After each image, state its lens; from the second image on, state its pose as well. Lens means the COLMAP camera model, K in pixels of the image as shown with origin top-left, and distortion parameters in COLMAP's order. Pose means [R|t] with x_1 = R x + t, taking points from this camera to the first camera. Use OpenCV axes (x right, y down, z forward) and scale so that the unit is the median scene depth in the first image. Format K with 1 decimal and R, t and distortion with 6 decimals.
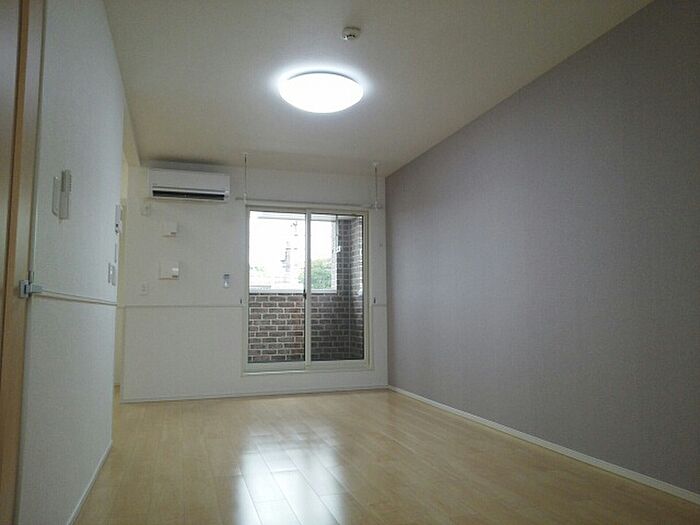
lens RADIAL K [[542.6, 0, 350.0], [0, 542.6, 261.3], [0, 0, 1]] dist [-0.001334, -0.001618]
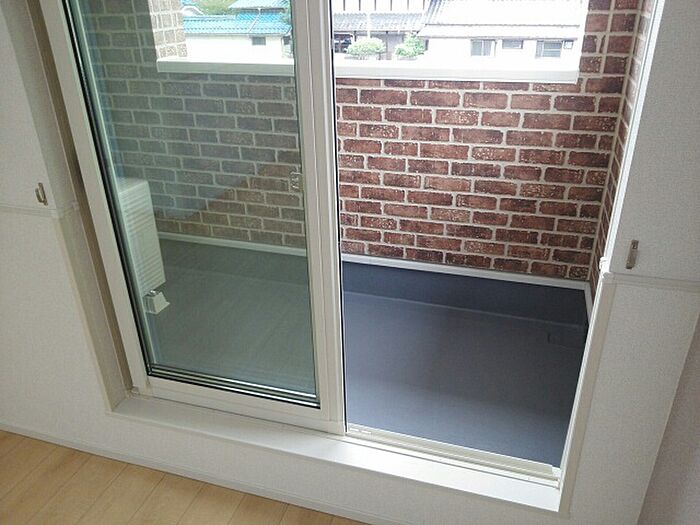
lens RADIAL K [[542.6, 0, 351.3], [0, 542.6, 262.3], [0, 0, 1]] dist [-0.001334, -0.001618]
pose [[0.821031, 0.242105, -0.517004, 0.052304], [0.071682, 0.854733, 0.514094, -0.019094], [0.566366, -0.459147, 0.684407, 0.703458]]
